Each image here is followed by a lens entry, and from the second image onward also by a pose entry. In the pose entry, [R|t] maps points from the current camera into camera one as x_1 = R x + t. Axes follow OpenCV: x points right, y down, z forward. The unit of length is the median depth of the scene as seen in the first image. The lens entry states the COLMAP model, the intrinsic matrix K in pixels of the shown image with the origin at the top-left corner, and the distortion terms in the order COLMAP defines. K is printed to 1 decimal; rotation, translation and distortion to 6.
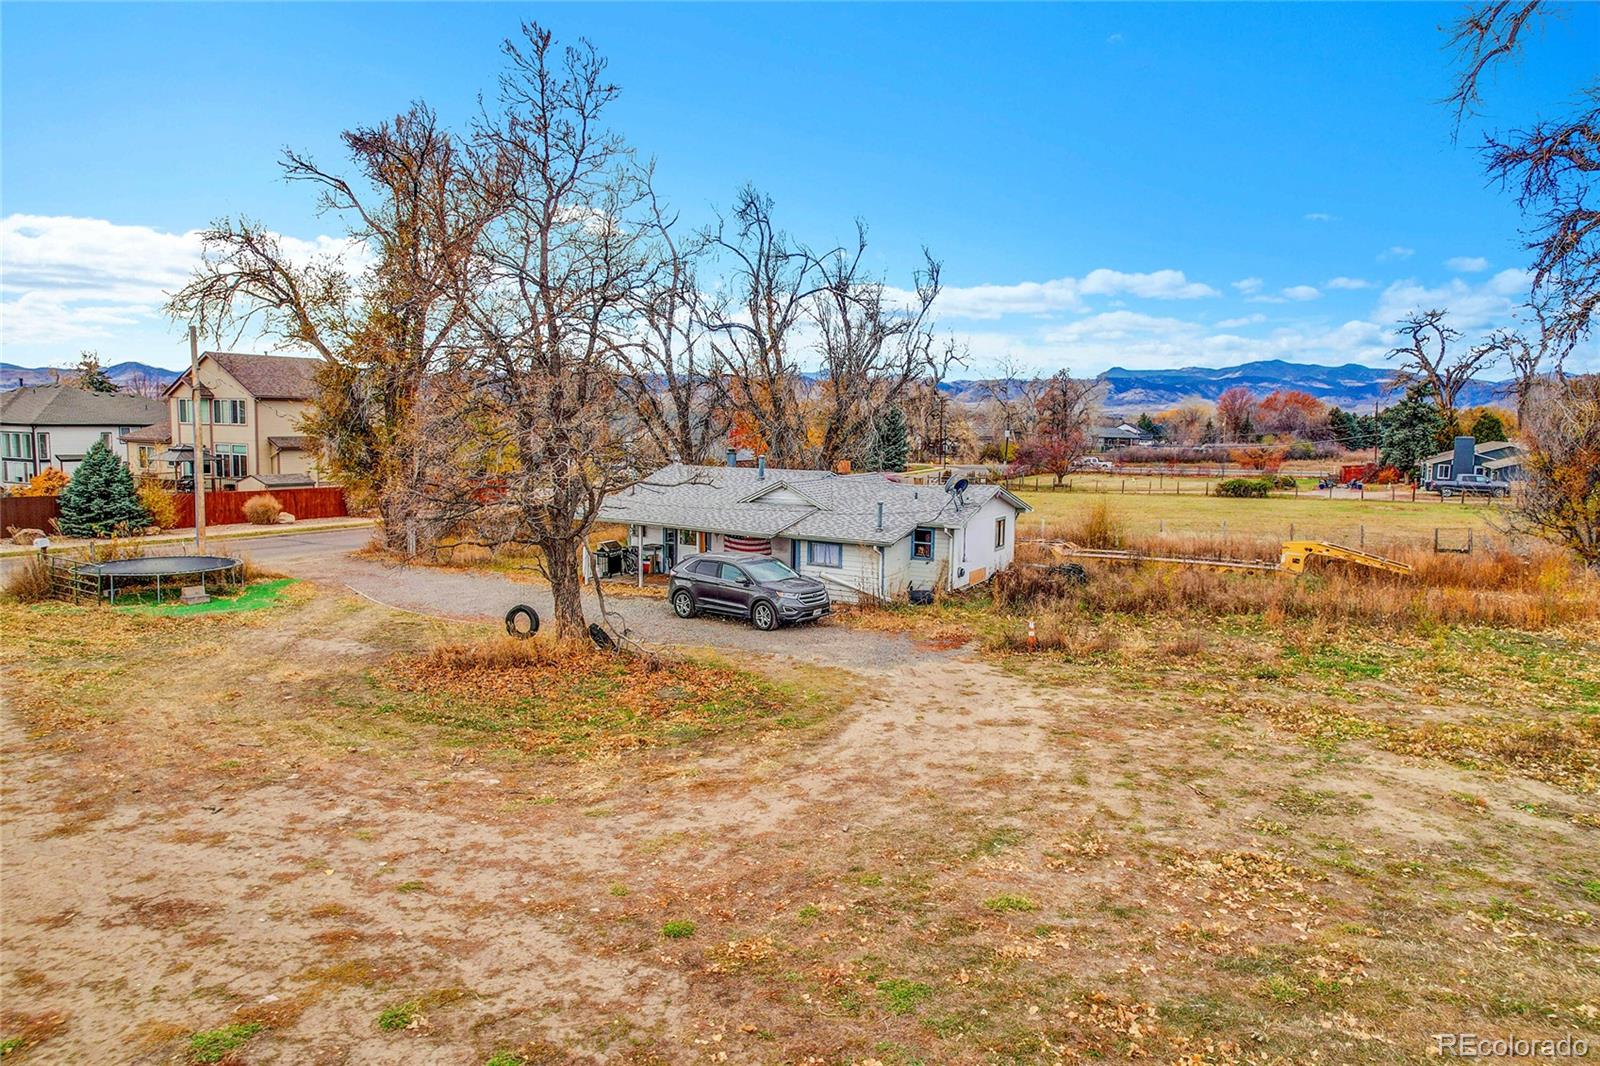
lens RADIAL K [[1024.8, 0, 796.5], [0, 1024.8, 525.0], [0, 0, 1]] dist [-0.078221, 0.071894]
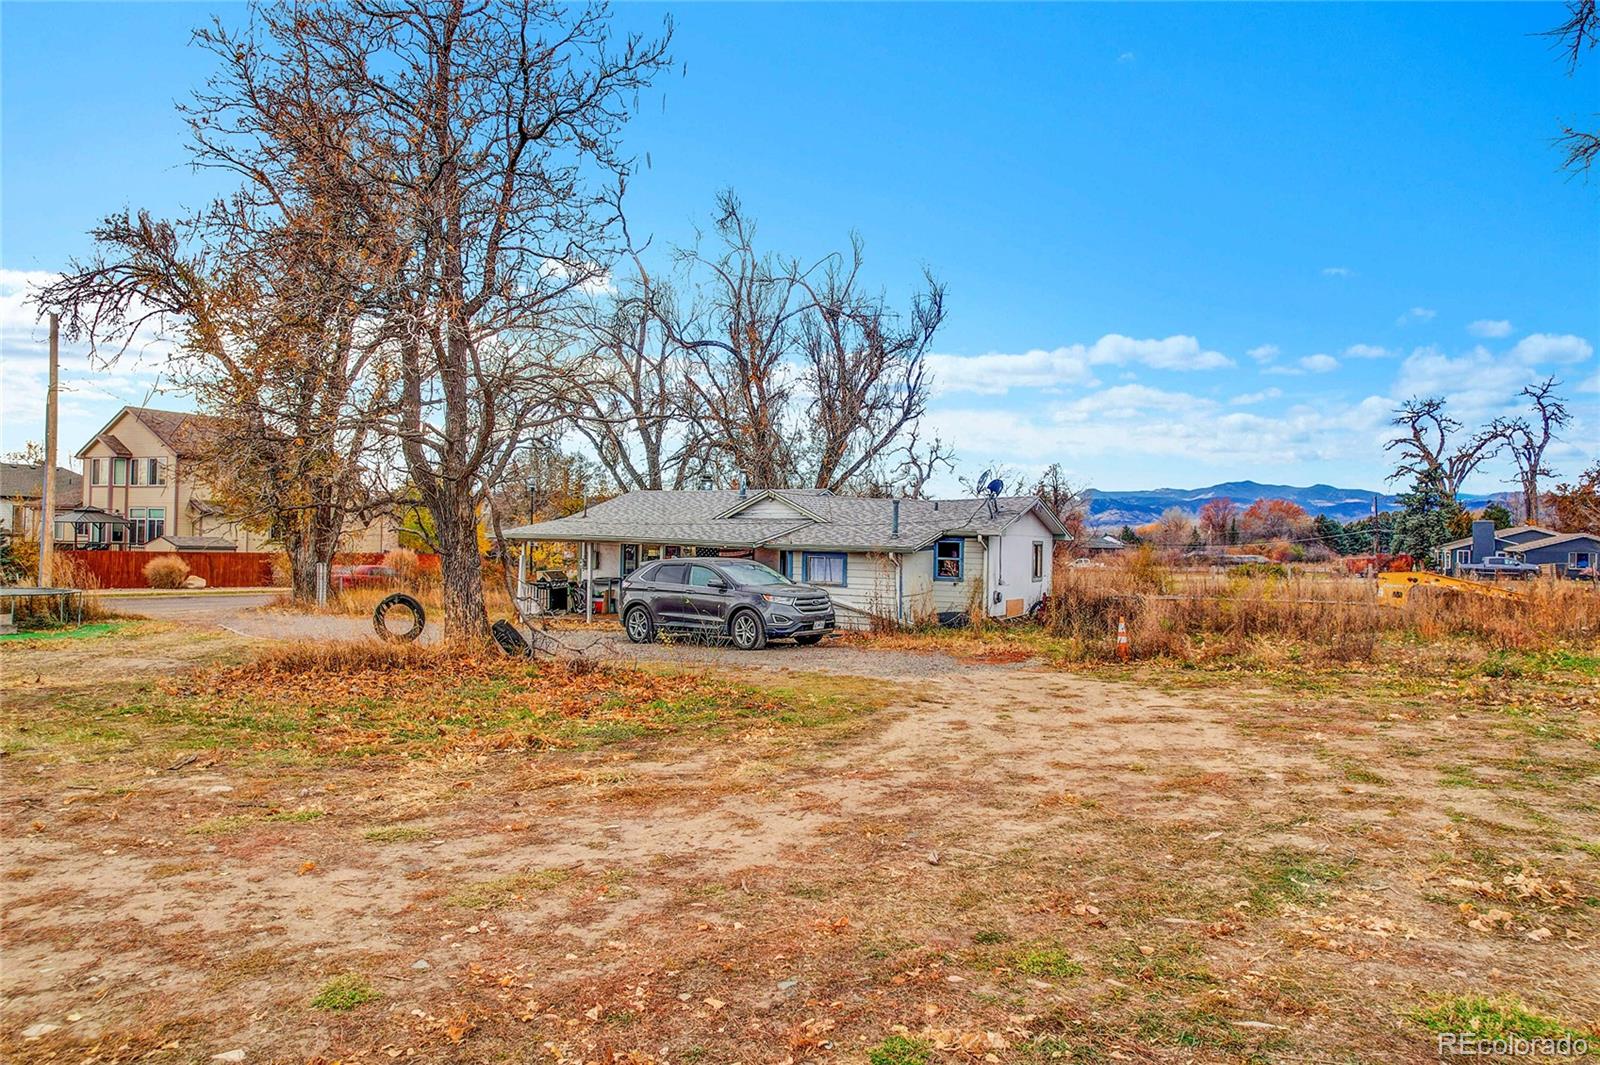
lens RADIAL K [[1024.8, 0, 796.5], [0, 1024.8, 524.5], [0, 0, 1]] dist [-0.078221, 0.071894]
pose [[0.999806, 0.000089, 0.019704, -0.009146], [0.002240, 0.992994, -0.118144, 0.089337], [-0.019577, 0.118165, 0.992801, 0.235510]]
